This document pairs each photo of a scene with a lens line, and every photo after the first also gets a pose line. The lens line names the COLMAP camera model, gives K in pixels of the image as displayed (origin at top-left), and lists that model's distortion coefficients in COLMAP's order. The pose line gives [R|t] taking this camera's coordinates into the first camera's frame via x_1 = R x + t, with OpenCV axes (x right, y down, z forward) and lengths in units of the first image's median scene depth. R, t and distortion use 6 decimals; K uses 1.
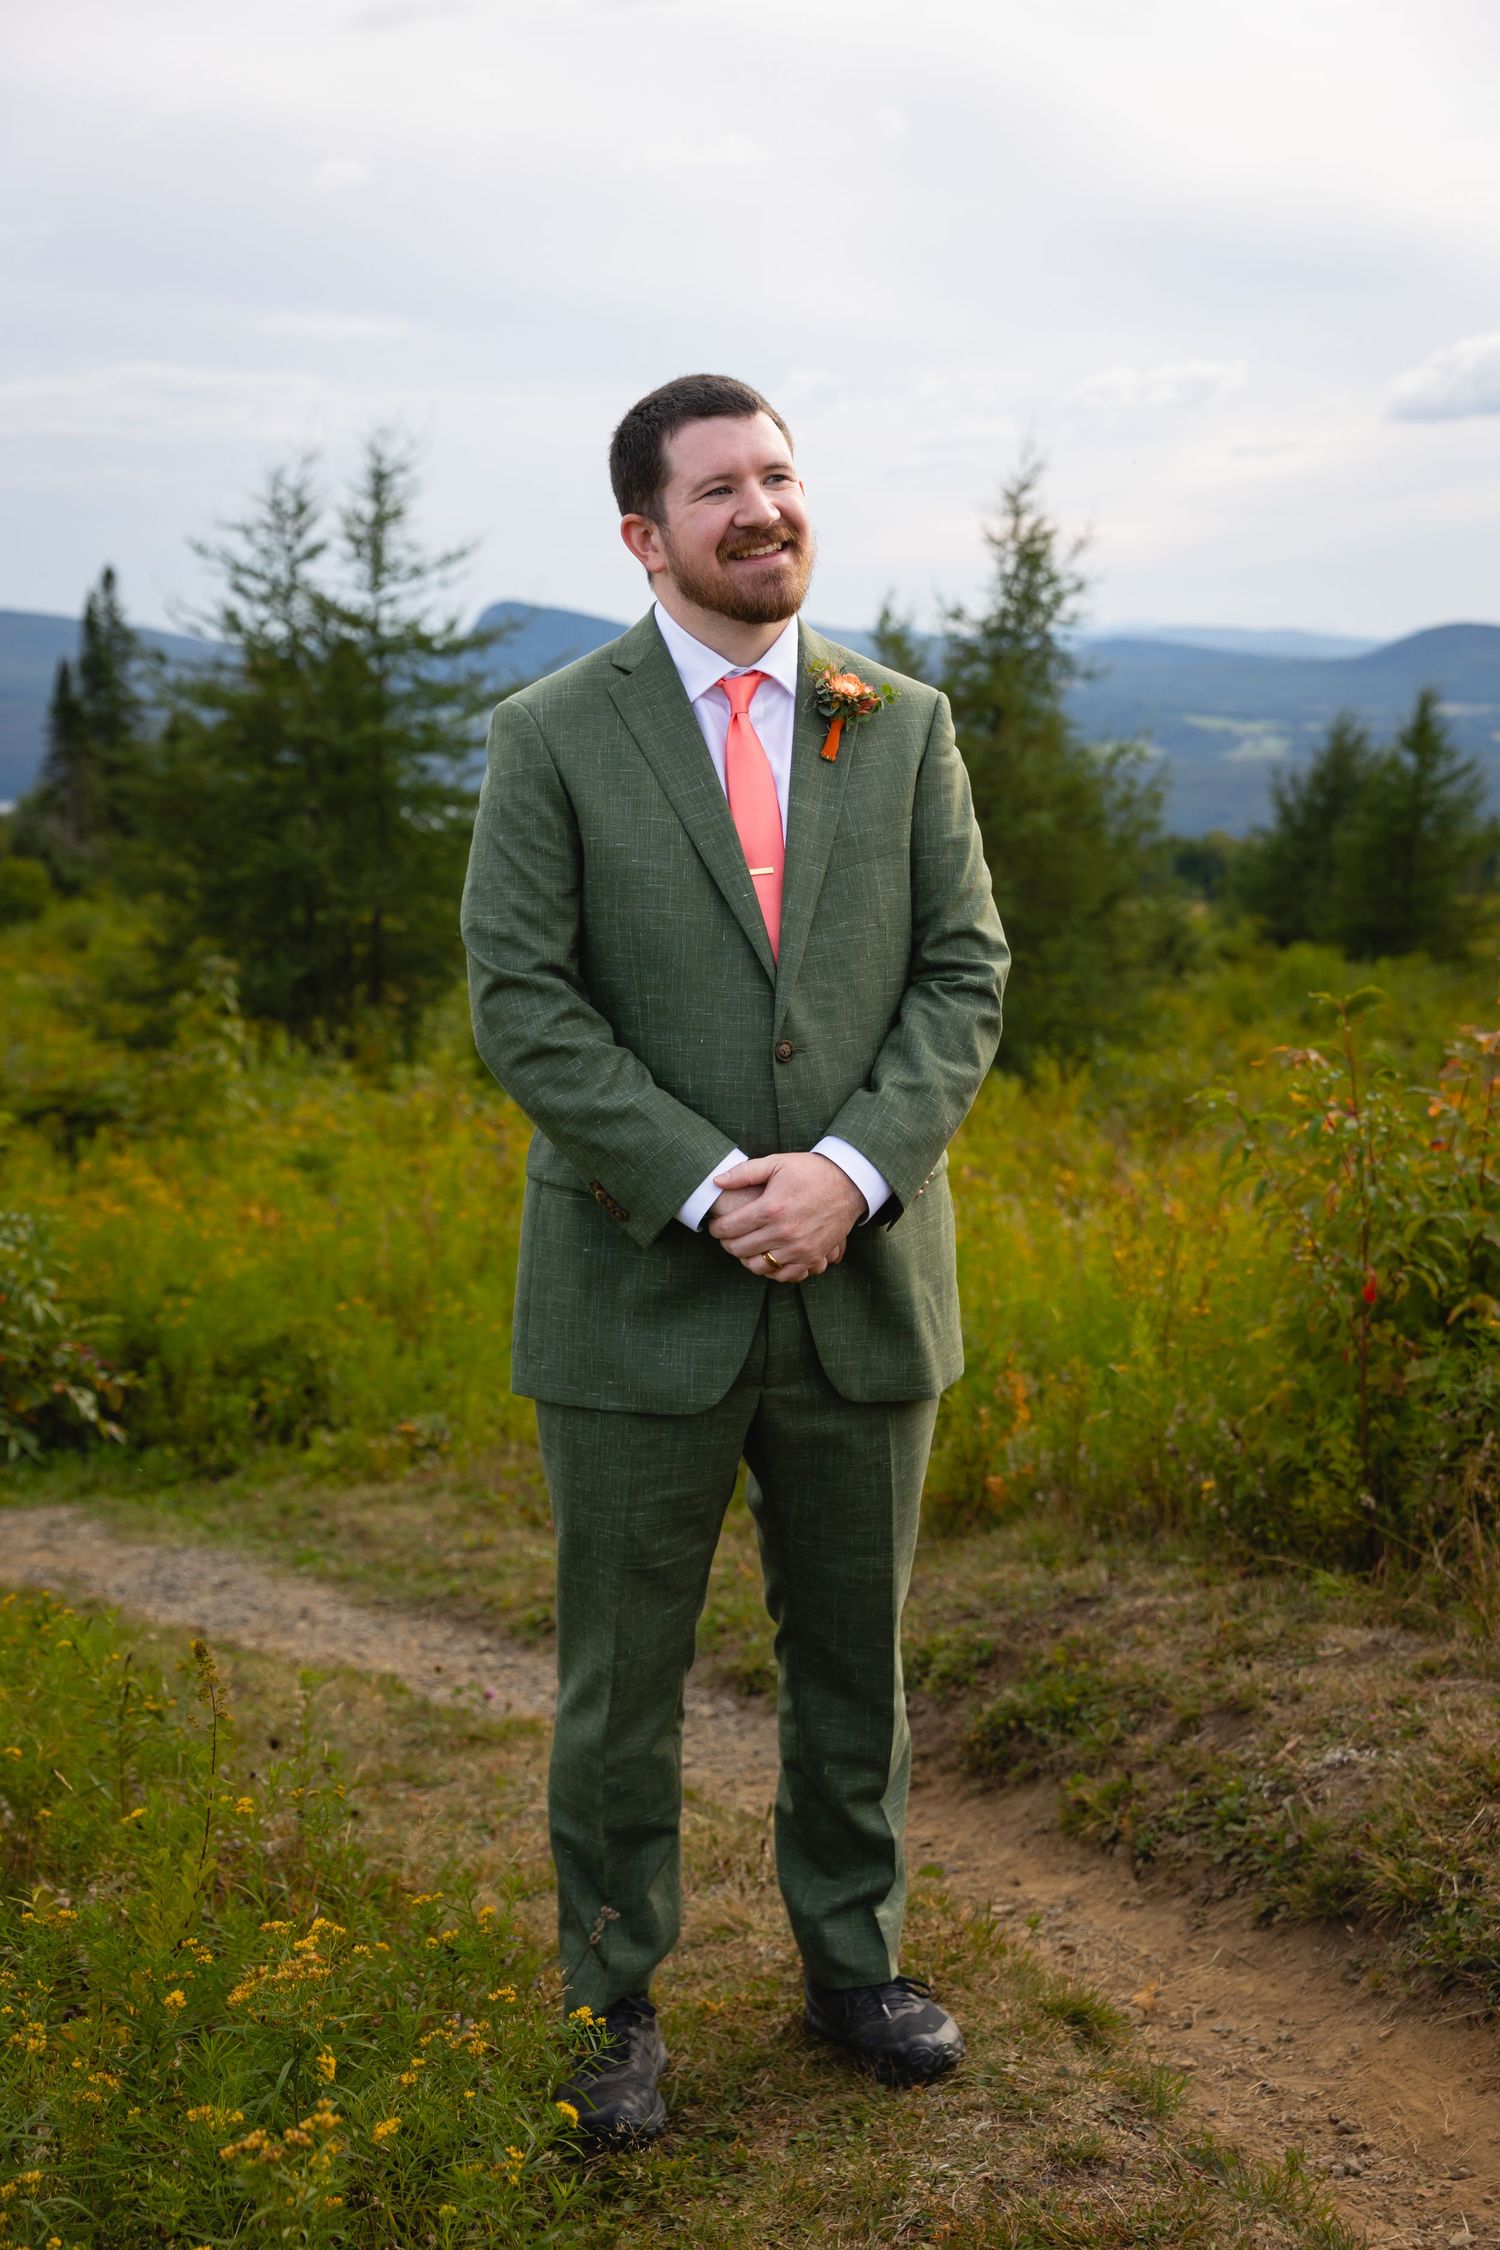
lens RADIAL K [[3338.3, 0, 752.8], [0, 3338.3, 1136.0], [0, 0, 1]] dist [-0.039743, 0.000000]
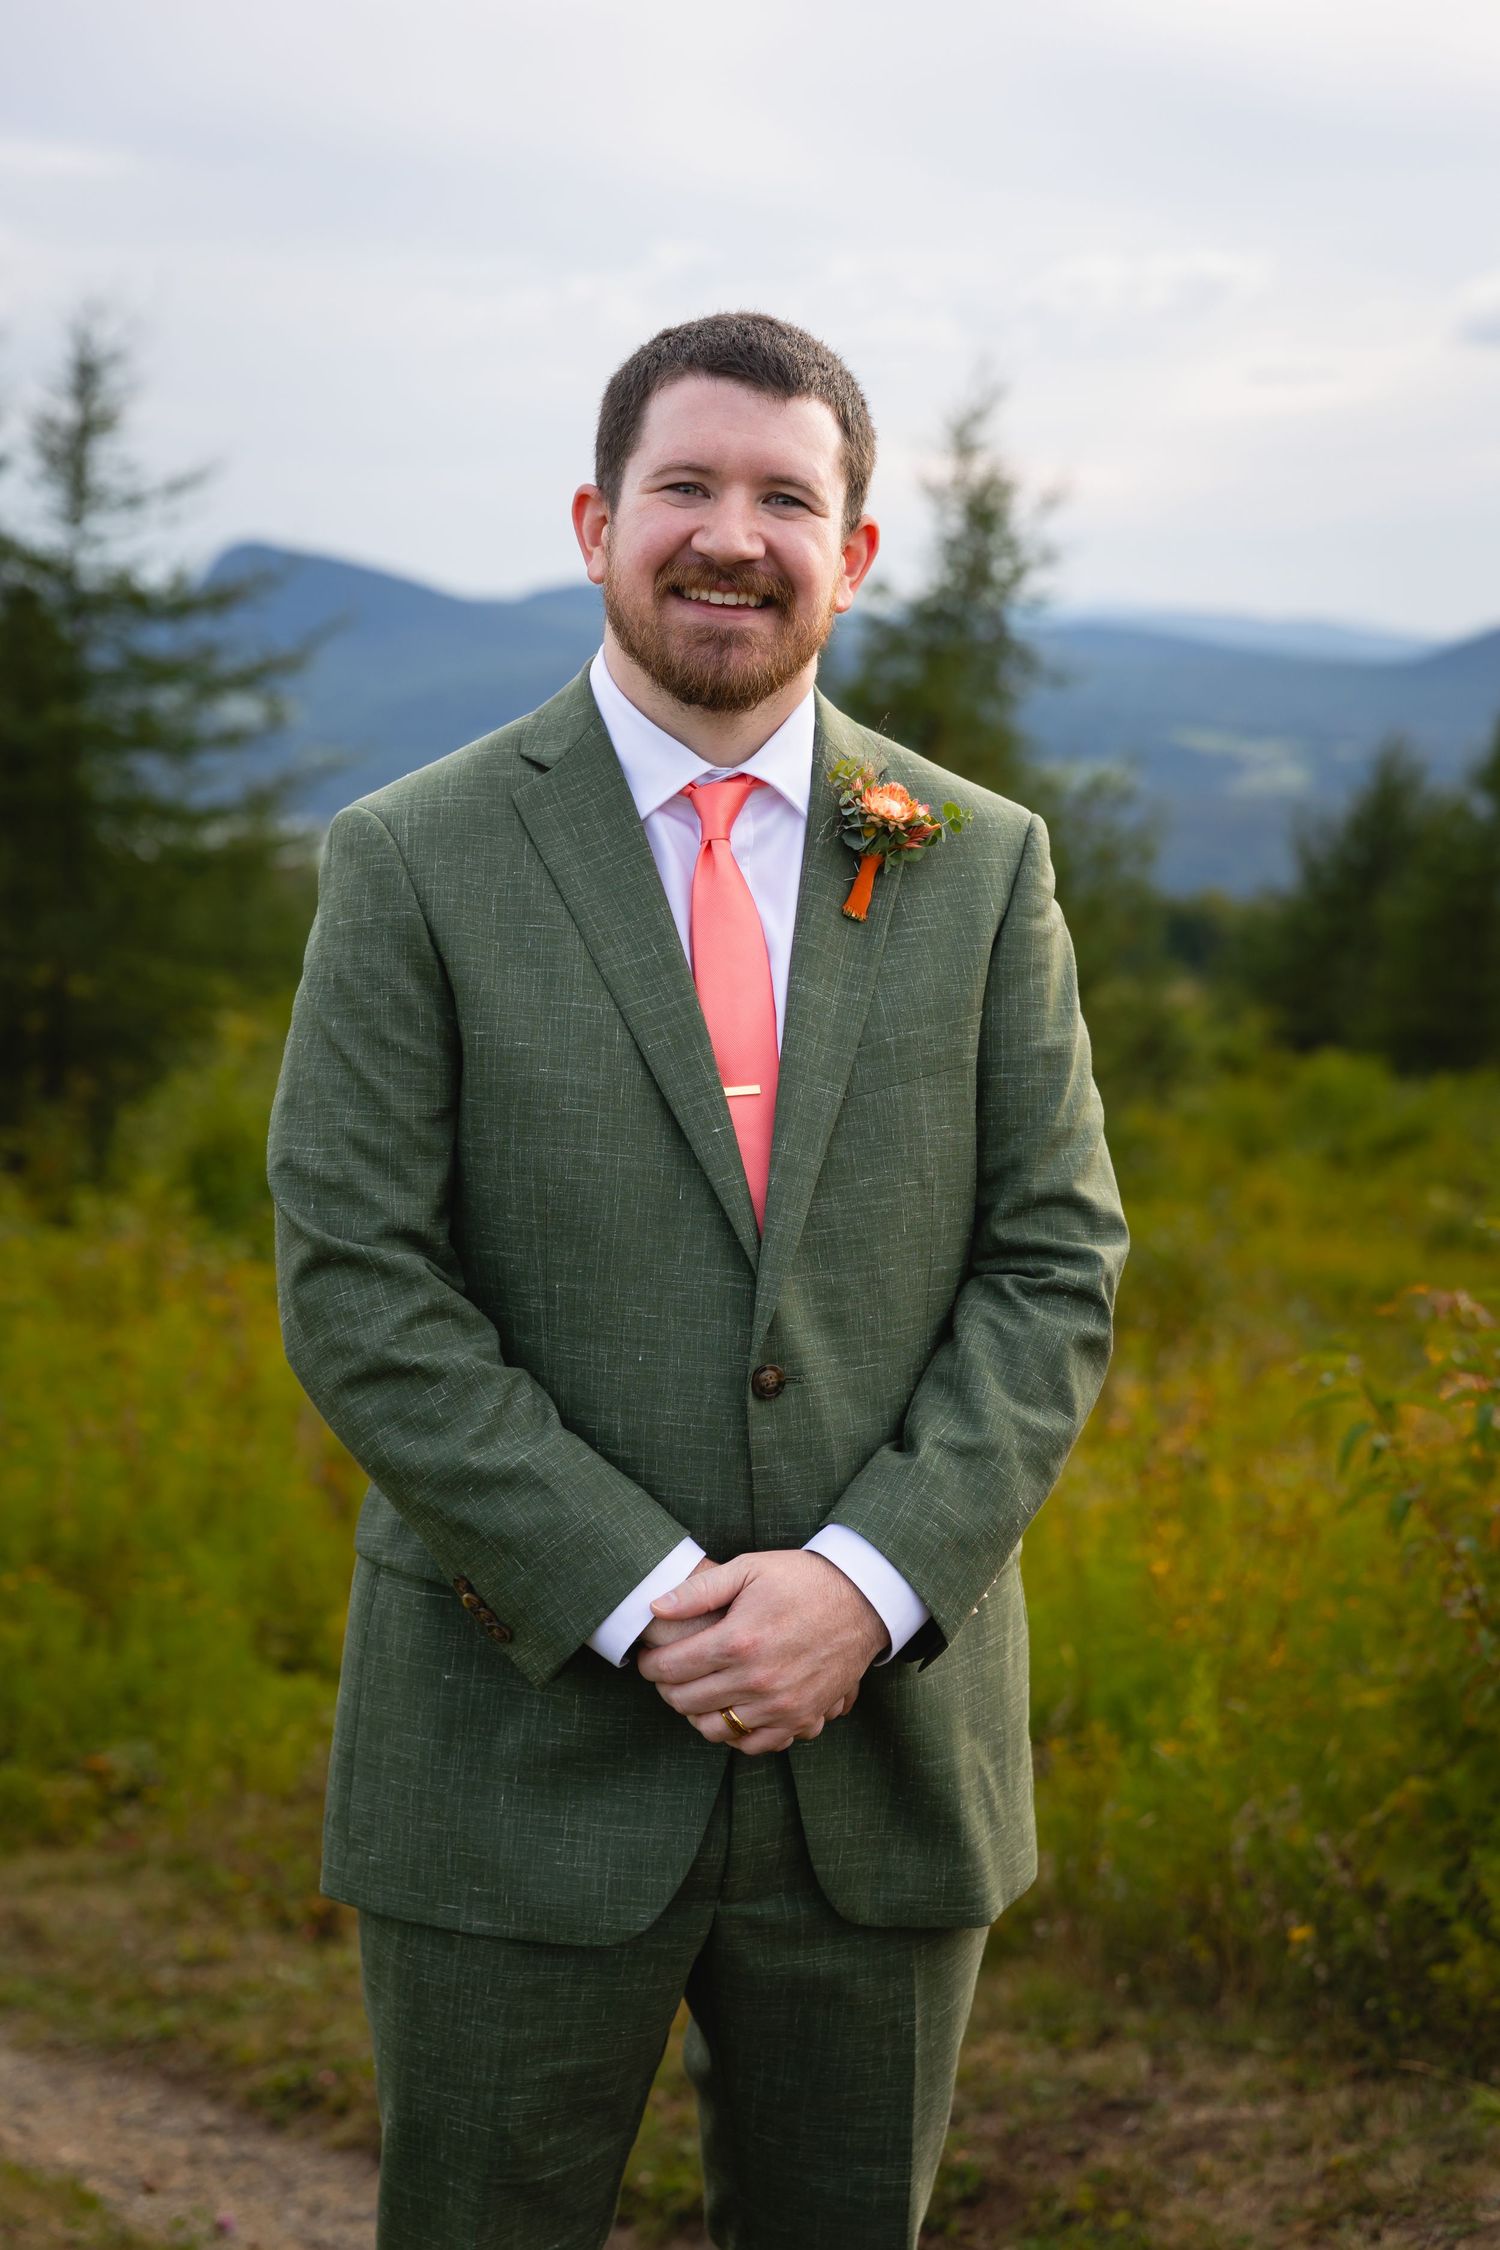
lens RADIAL K [[4597.0, 0, 810.0], [0, 4597.0, 1125.2], [0, 0, 1]] dist [-0.061628, 0.000000]
pose [[0.998191, 0.031048, 0.051489, -0.012080], [-0.029157, 0.998887, -0.037084, -0.016807], [-0.052583, 0.035515, 0.997985, 0.053737]]
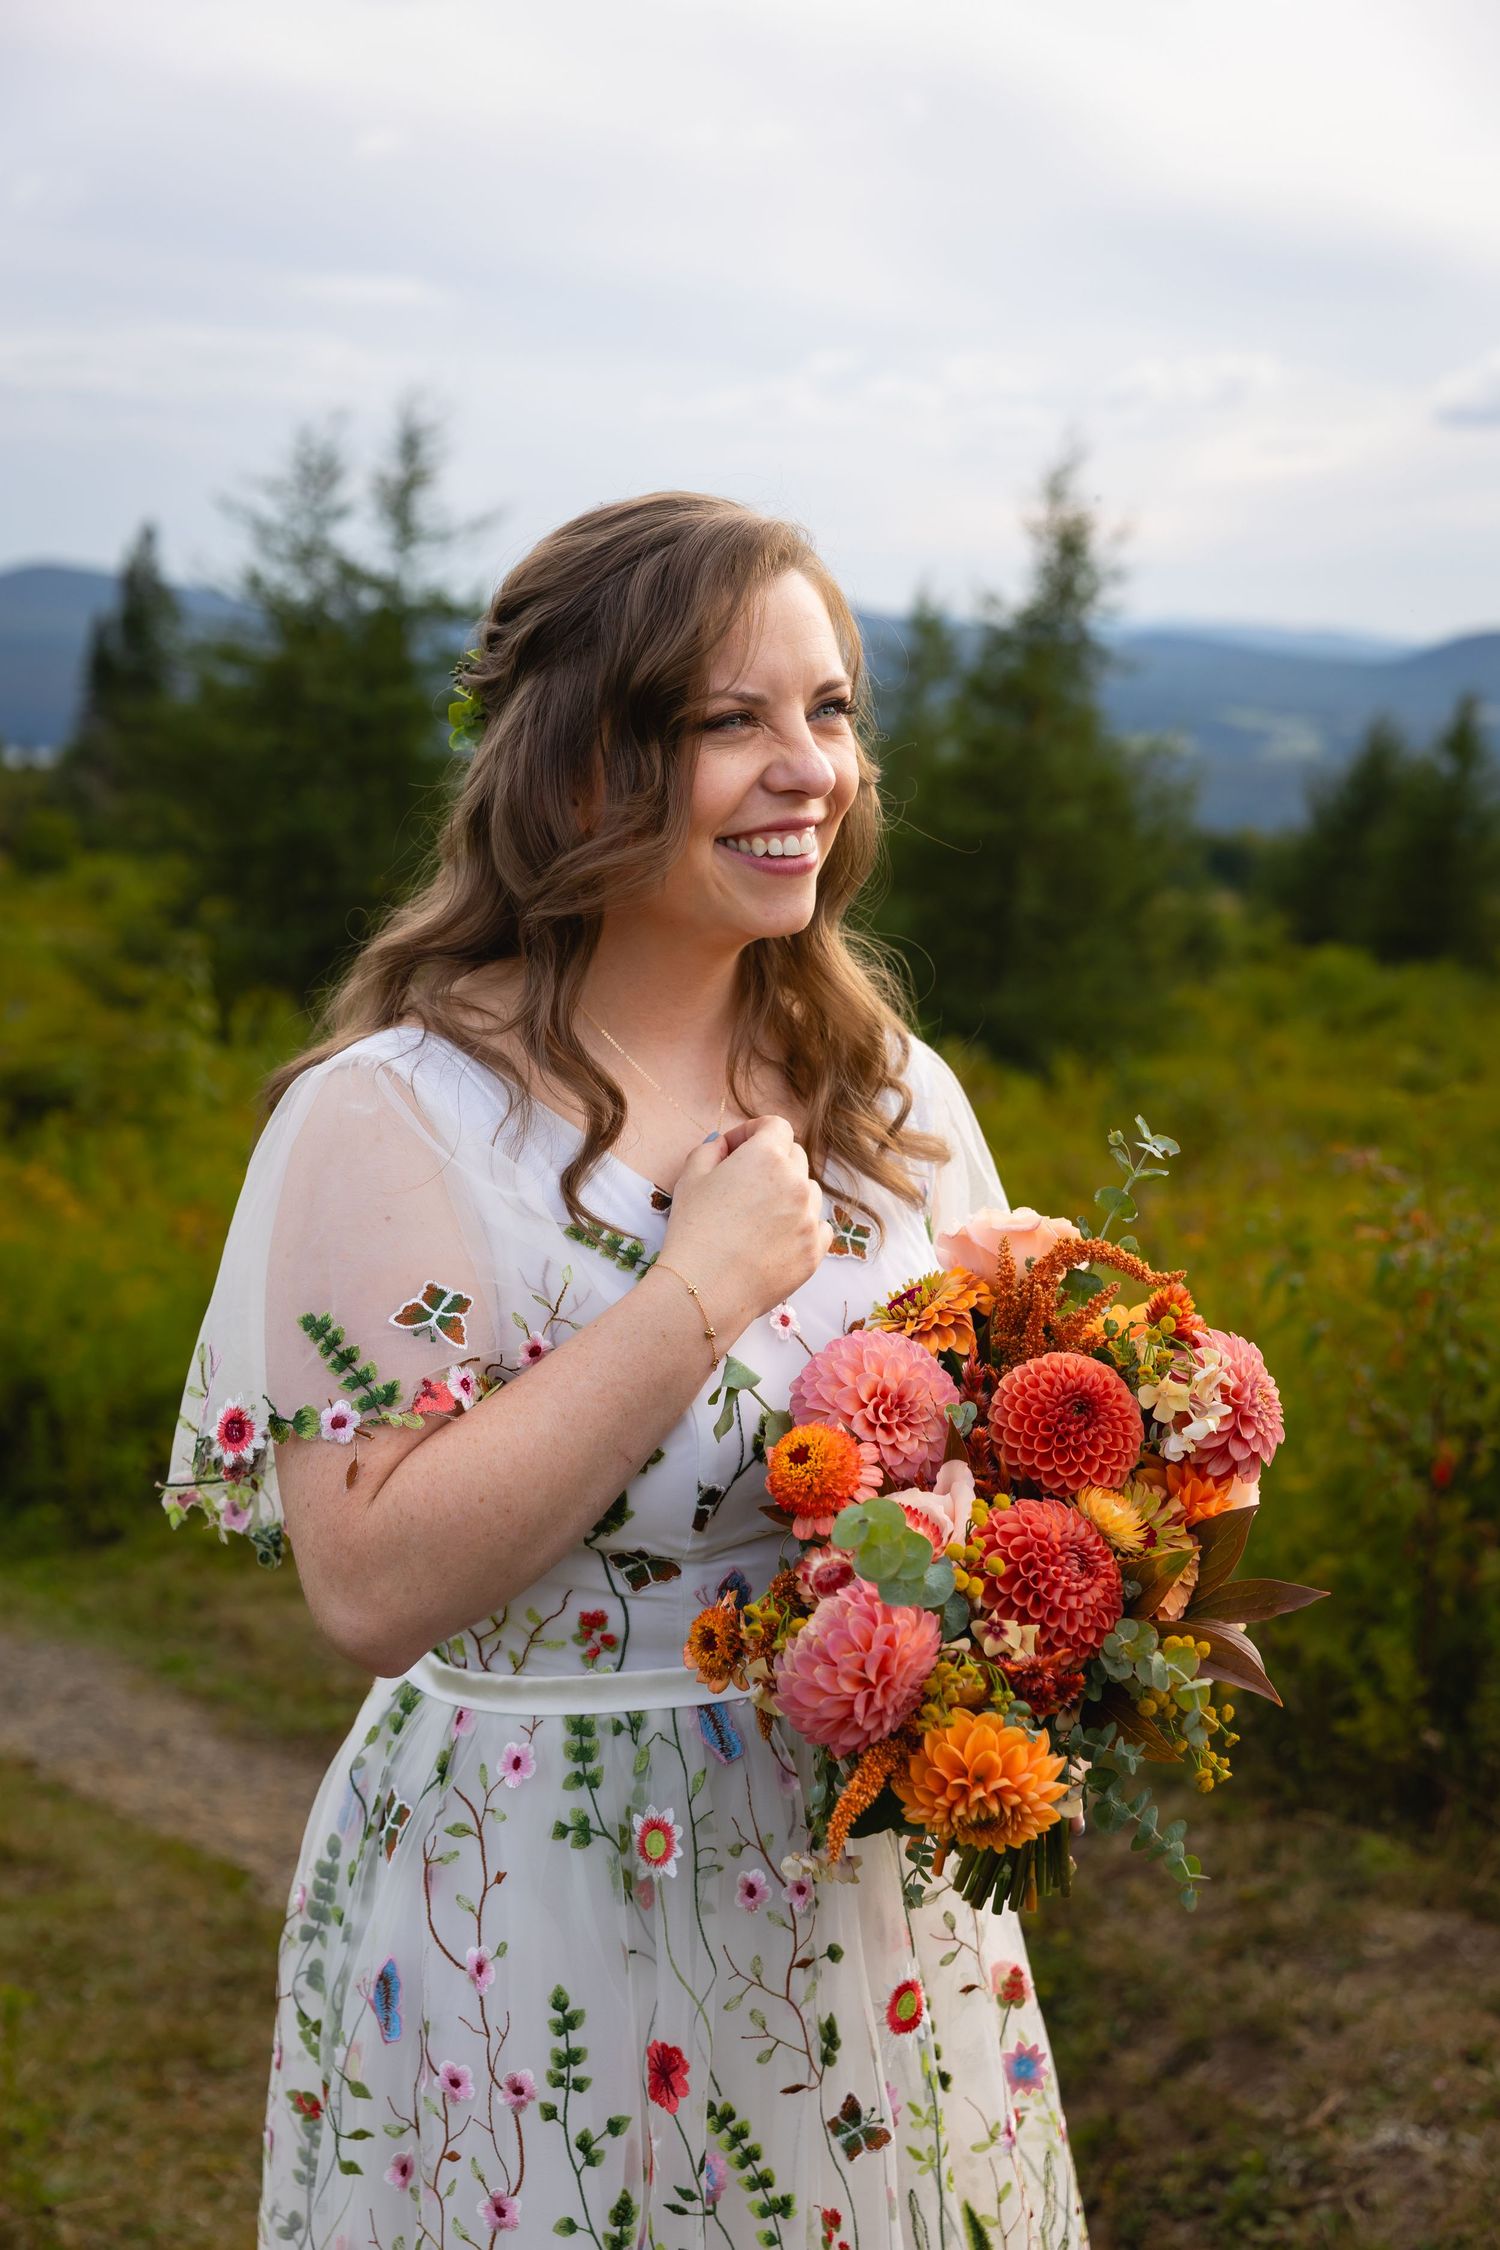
lens RADIAL K [[3338.3, 0, 753.5], [0, 3338.3, 1137.9], [0, 0, 1]] dist [-0.039743, 0.000000]
pose [[0.999296, 0.037133, -0.005419, 0.016084], [-0.037095, 0.999288, 0.006893, -0.022506], [0.005671, -0.006687, 0.999962, 0.147546]]
